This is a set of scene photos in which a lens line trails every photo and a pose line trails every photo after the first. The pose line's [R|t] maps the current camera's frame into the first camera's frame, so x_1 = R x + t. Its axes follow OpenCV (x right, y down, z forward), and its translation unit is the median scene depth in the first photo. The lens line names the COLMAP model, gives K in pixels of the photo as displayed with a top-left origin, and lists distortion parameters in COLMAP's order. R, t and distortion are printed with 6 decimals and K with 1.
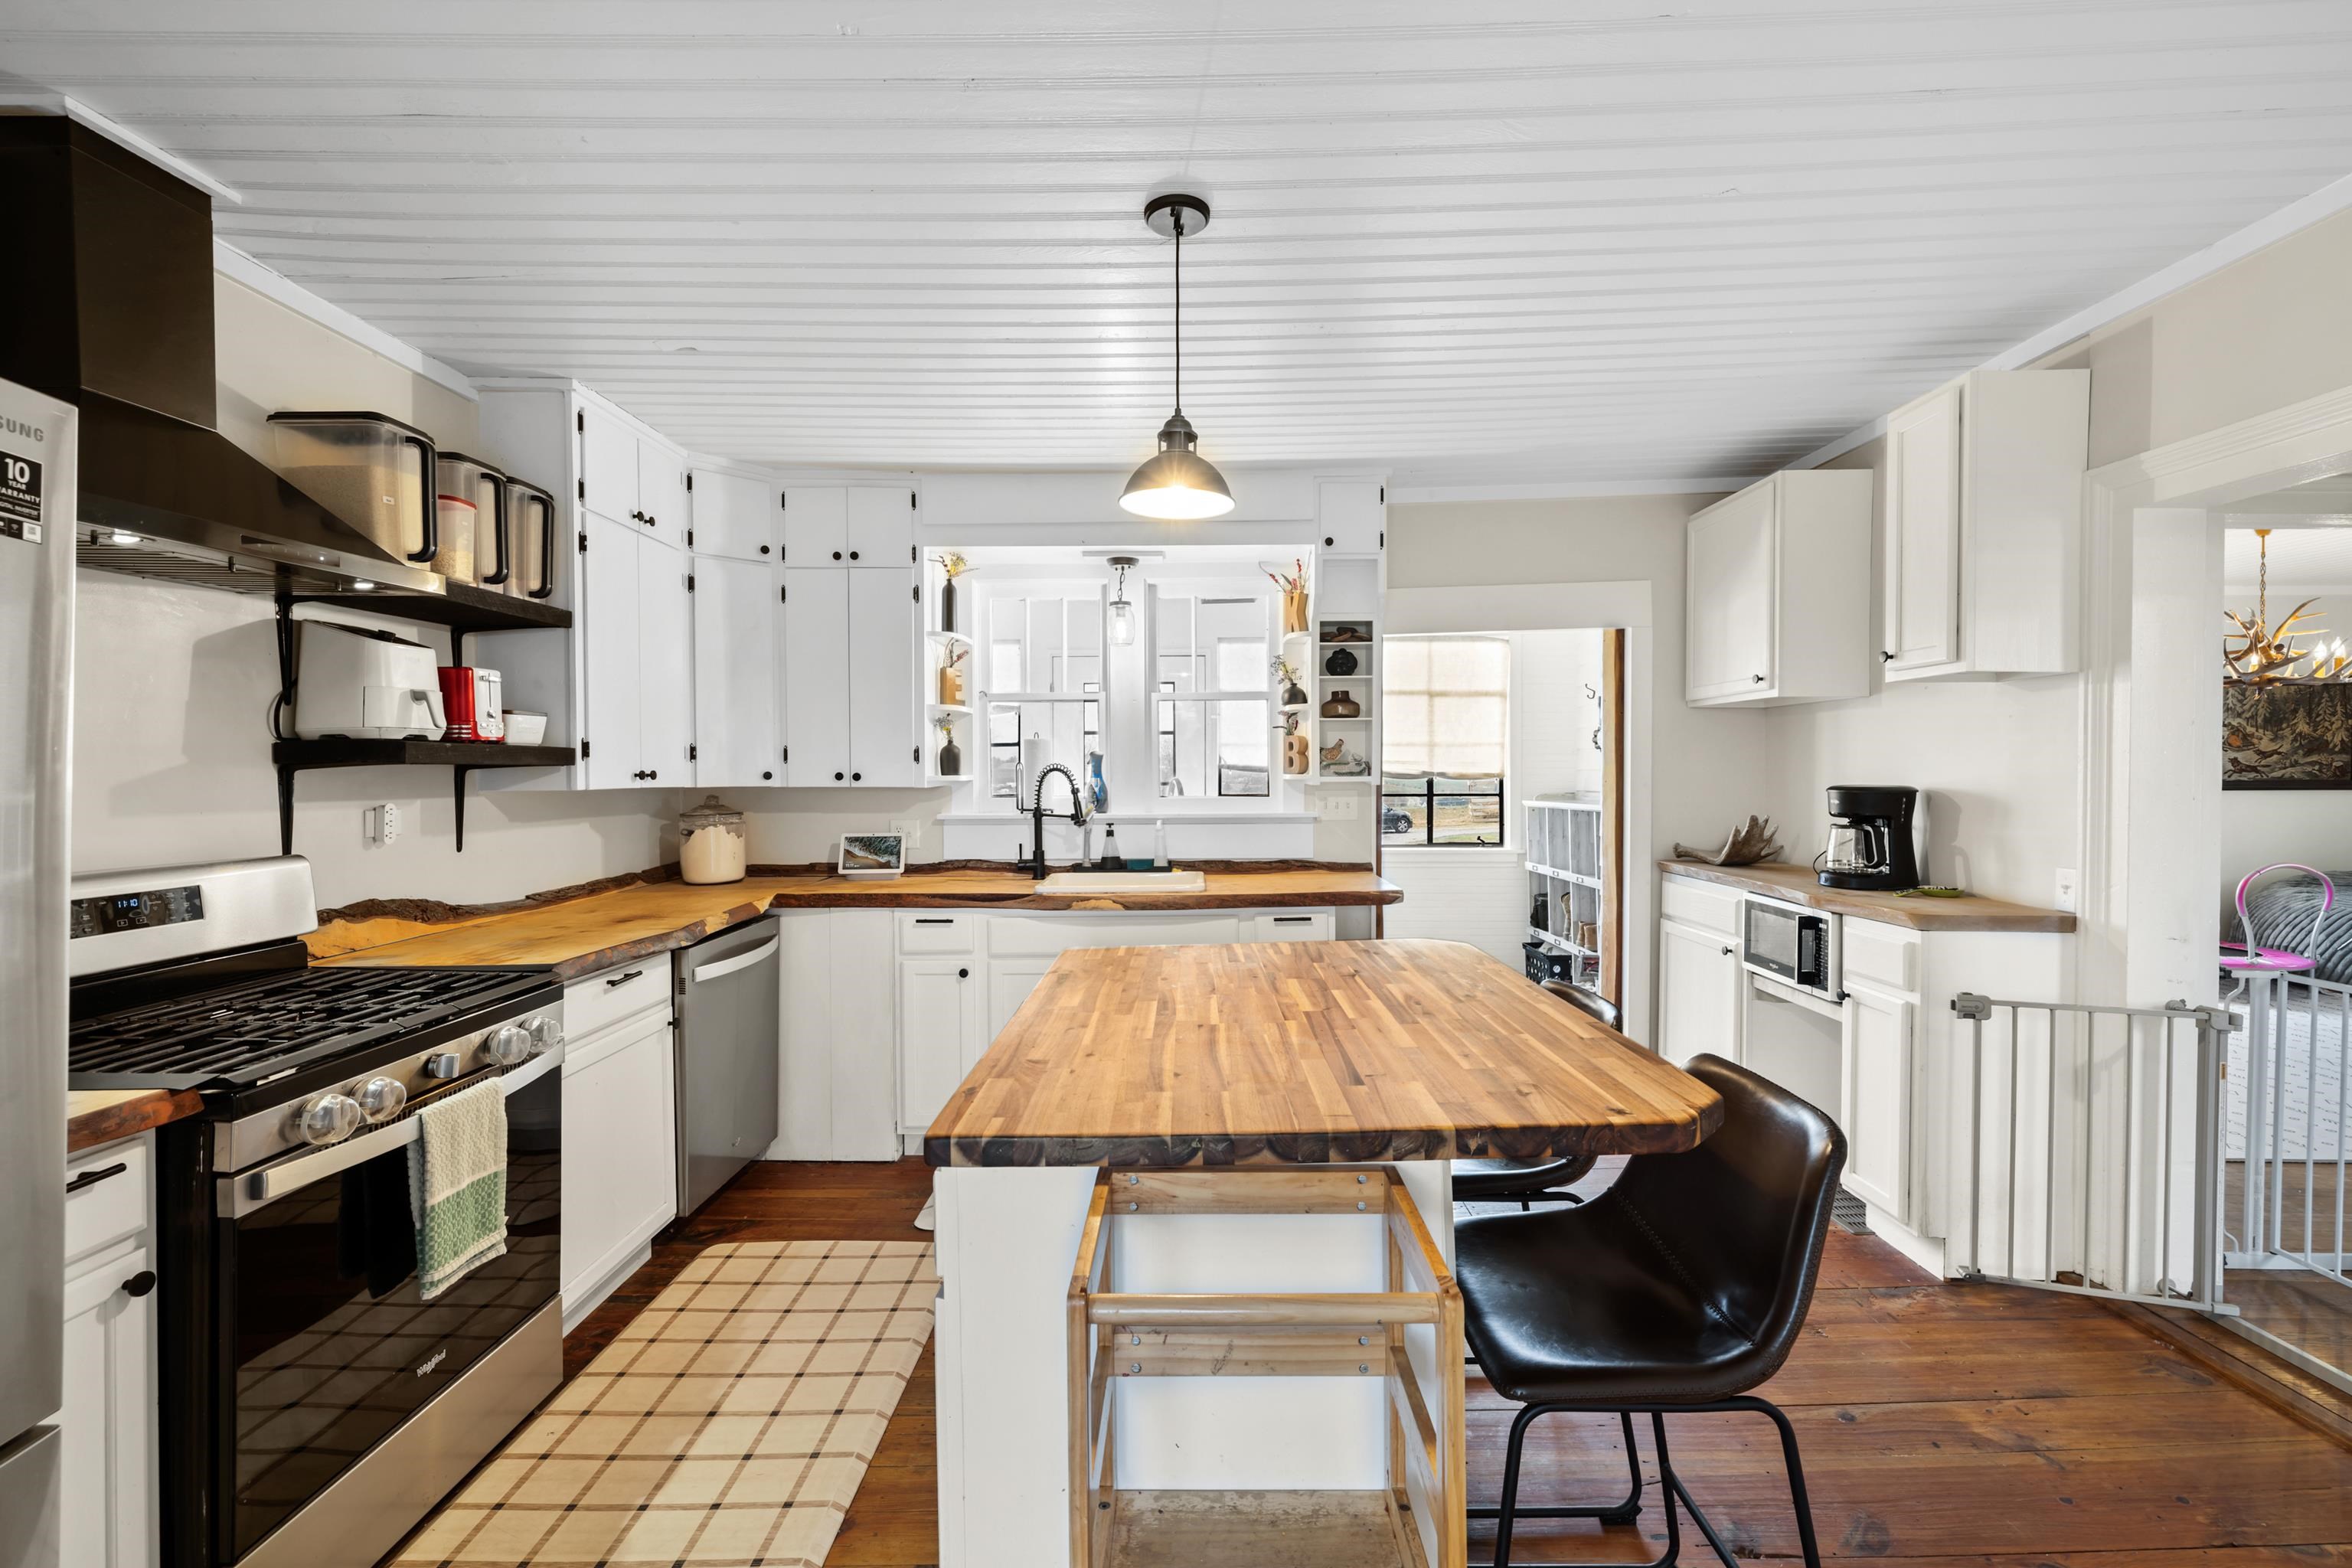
lens RADIAL K [[989.7, 0, 1181.0], [0, 989.7, 781.4], [0, 0, 1]] dist [0.001182, 0.000093]
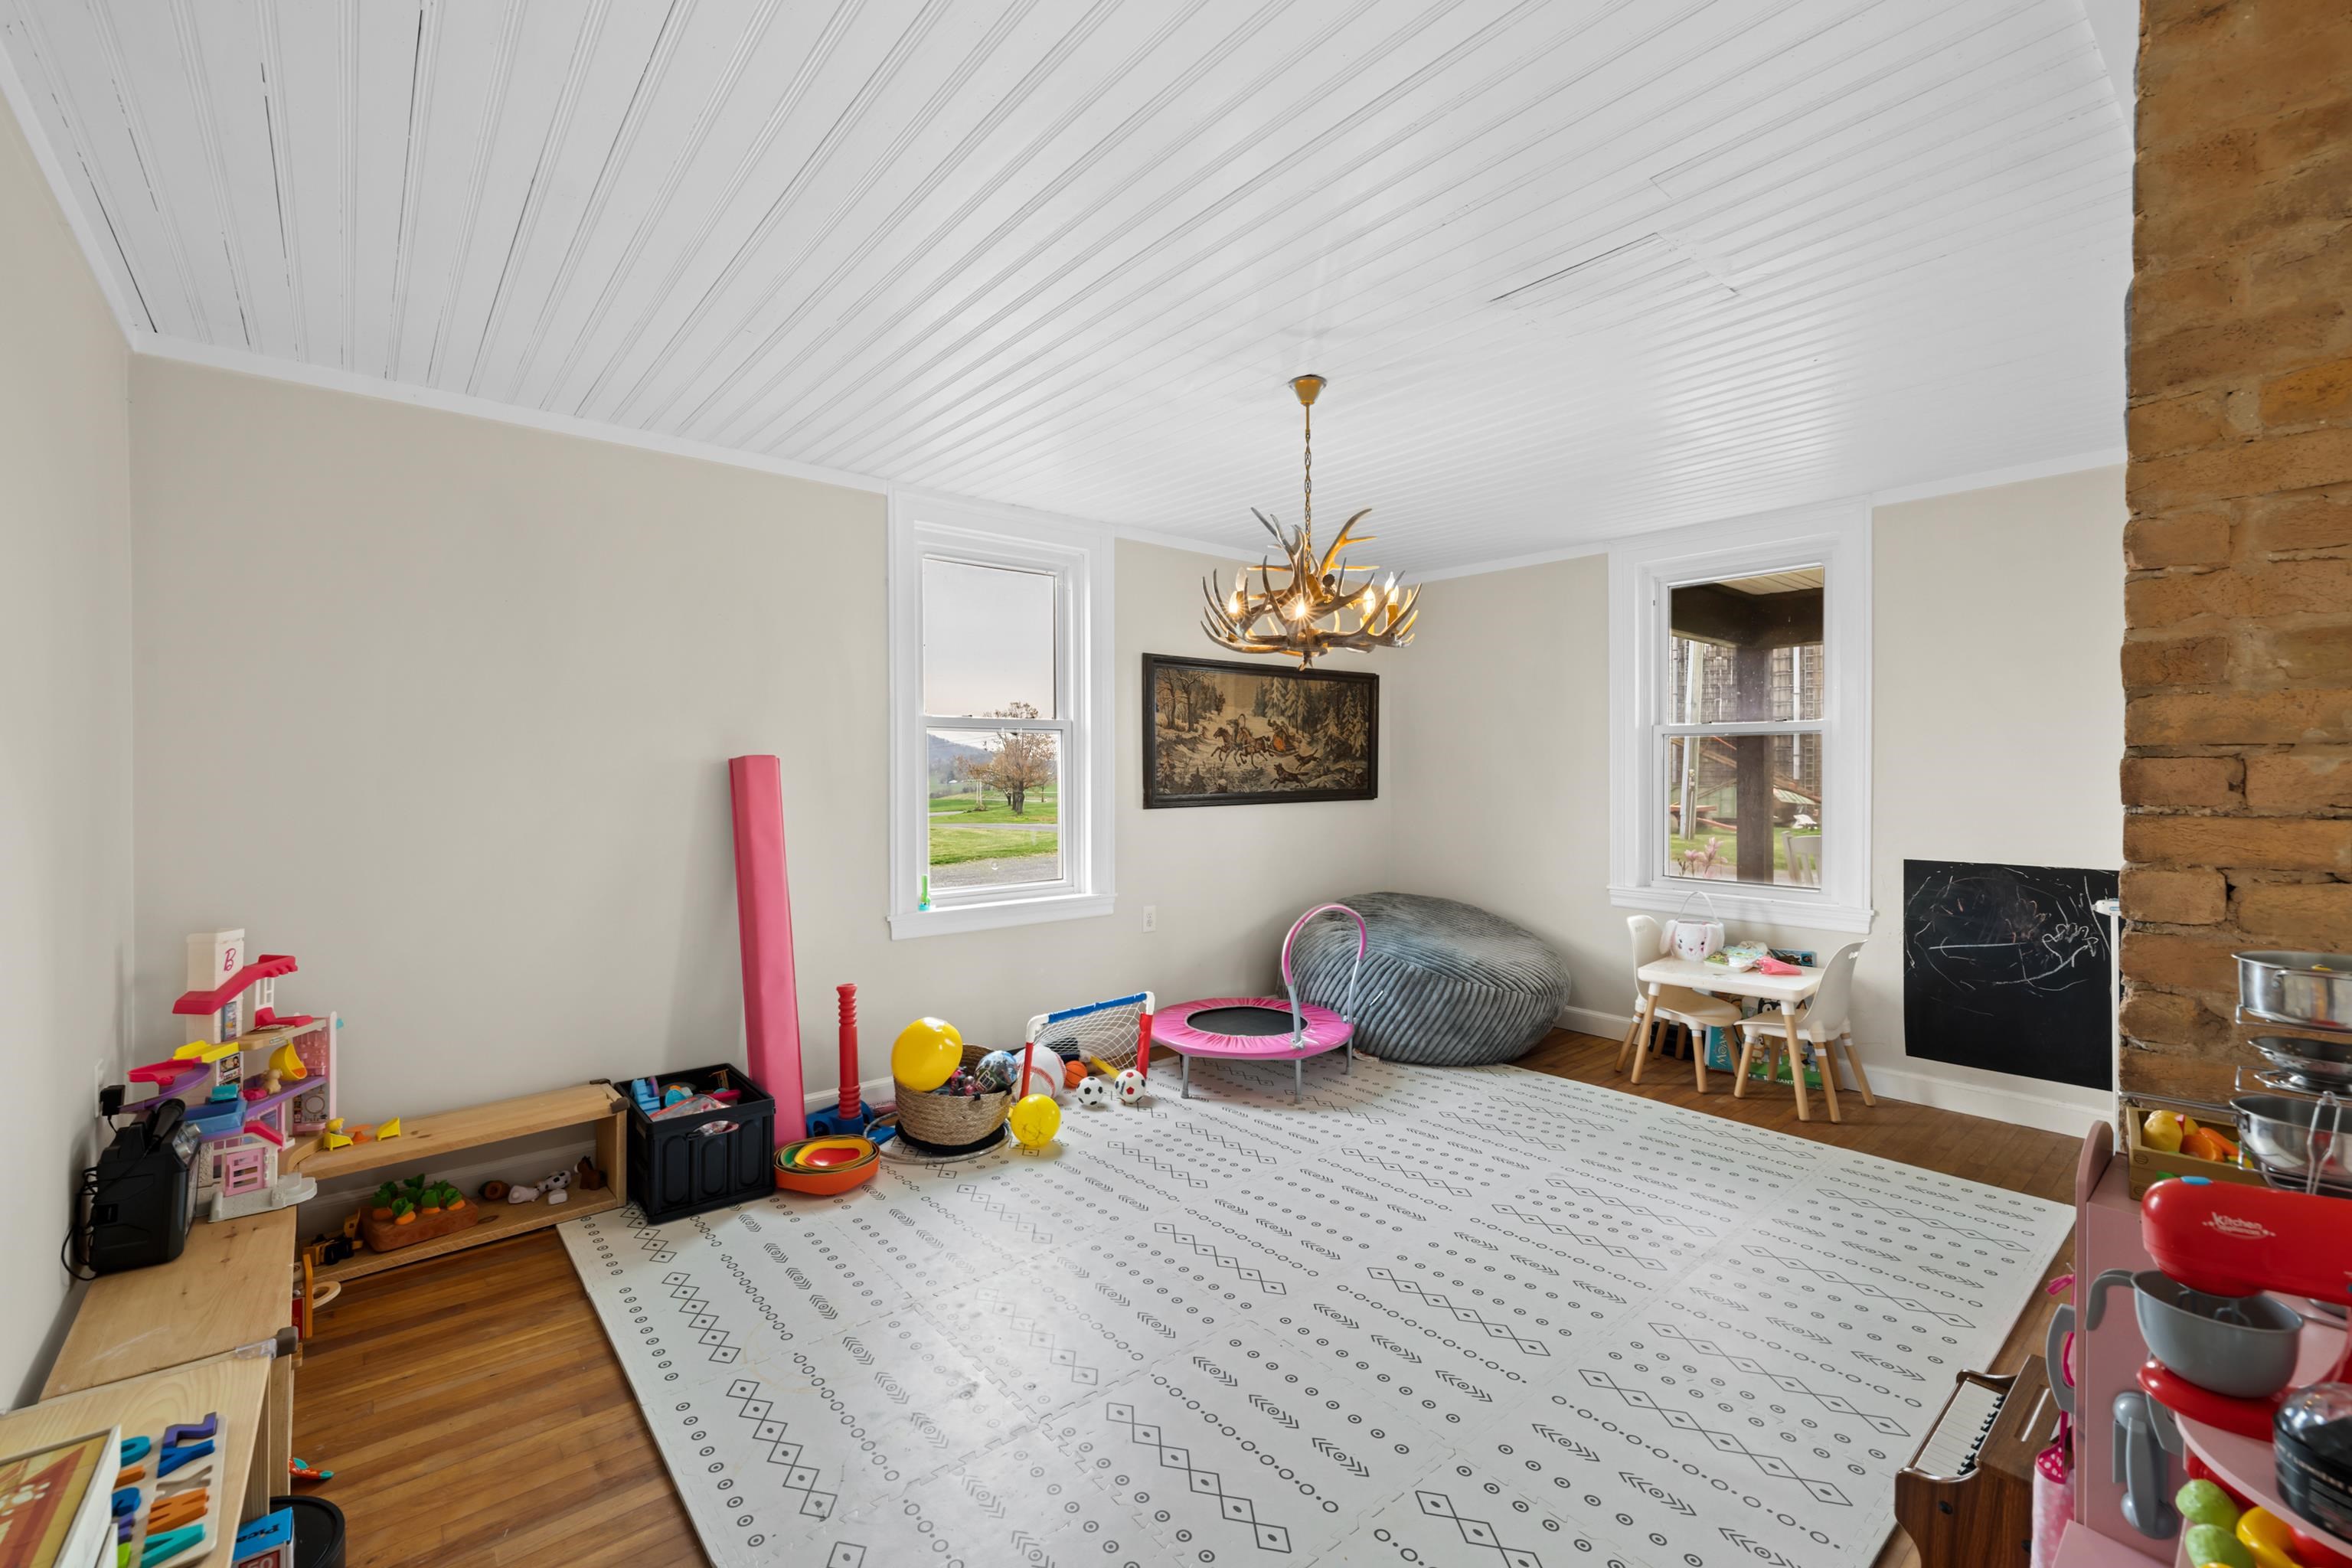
lens RADIAL K [[989.7, 0, 1171.8], [0, 989.7, 776.3], [0, 0, 1]] dist [0.001182, 0.000093]
pose [[0.759334, -0.003068, 0.650694, 0.461840], [0.009035, 0.999942, -0.005830, -0.009708], [-0.650638, 0.010306, 0.759318, 0.435272]]
